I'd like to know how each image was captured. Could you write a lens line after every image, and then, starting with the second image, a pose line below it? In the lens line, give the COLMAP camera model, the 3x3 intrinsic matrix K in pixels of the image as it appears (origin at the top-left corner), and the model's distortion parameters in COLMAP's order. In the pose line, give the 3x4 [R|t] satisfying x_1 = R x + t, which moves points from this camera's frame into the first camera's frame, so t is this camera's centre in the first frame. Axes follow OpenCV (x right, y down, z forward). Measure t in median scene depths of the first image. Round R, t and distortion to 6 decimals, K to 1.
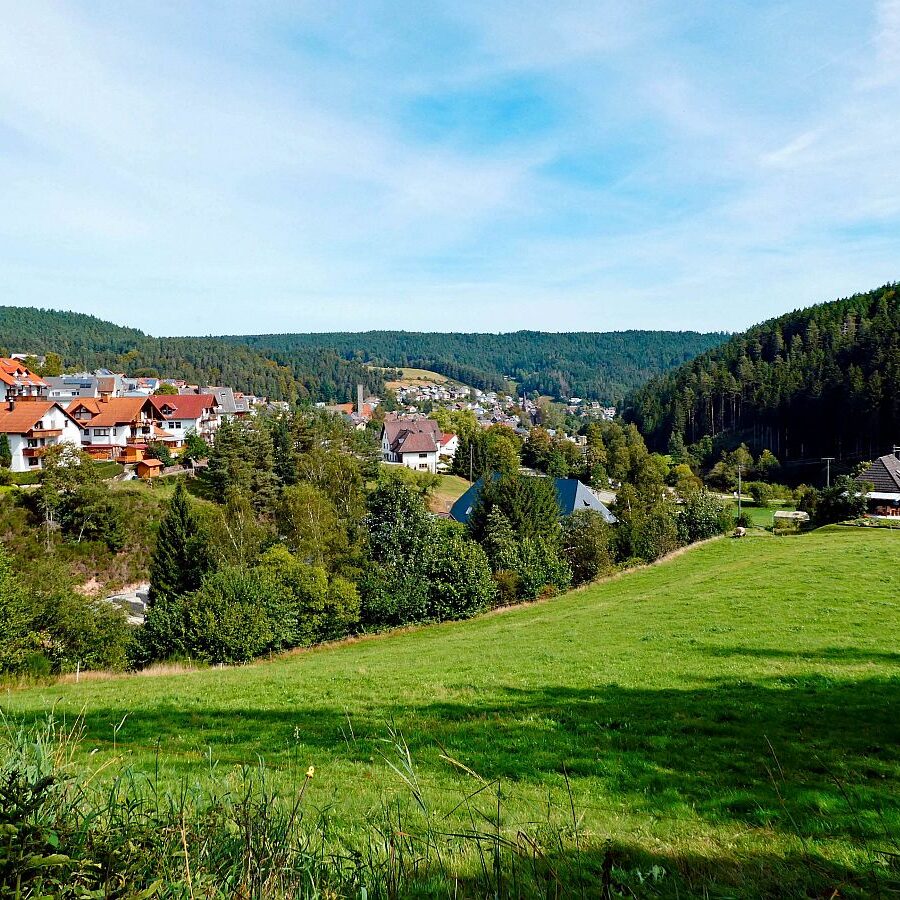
lens RADIAL K [[865.0, 0, 455.8], [0, 865.0, 463.3], [0, 0, 1]] dist [-0.003709, -0.016073]
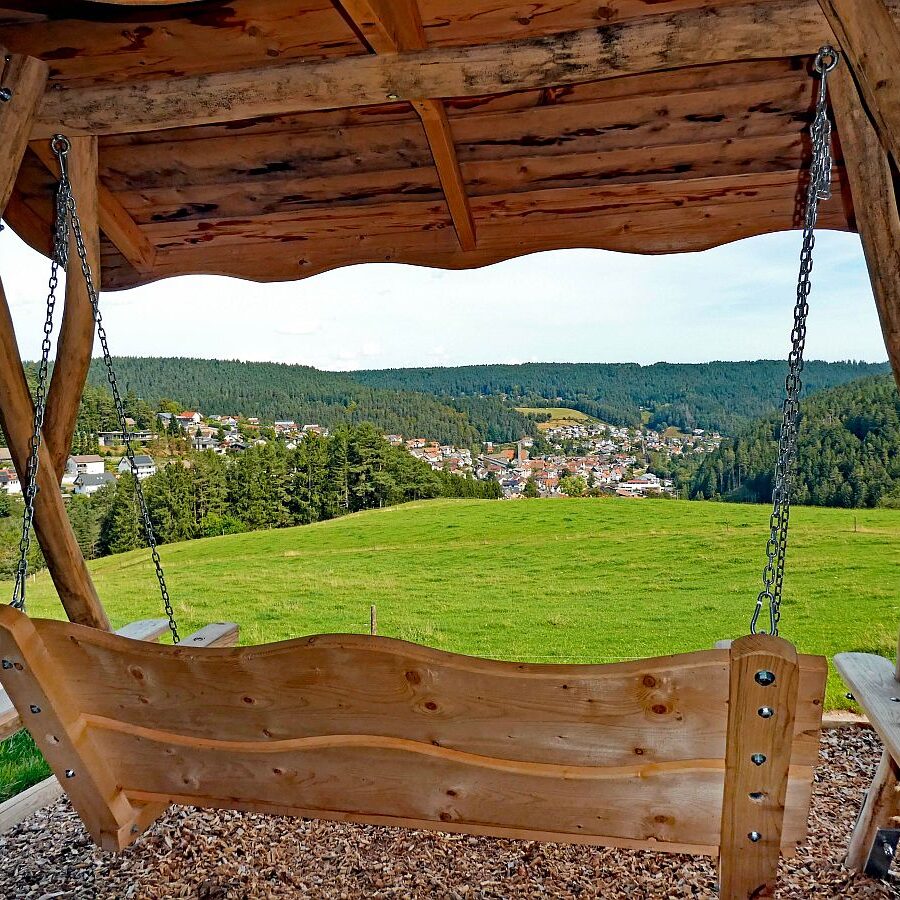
lens RADIAL K [[865.0, 0, 455.8], [0, 865.0, 463.3], [0, 0, 1]] dist [-0.003709, -0.016073]
pose [[0.984389, 0.009482, -0.175753, 0.029811], [-0.010129, 0.999945, -0.002781, -0.033357], [0.175717, 0.004518, 0.984430, -0.332479]]
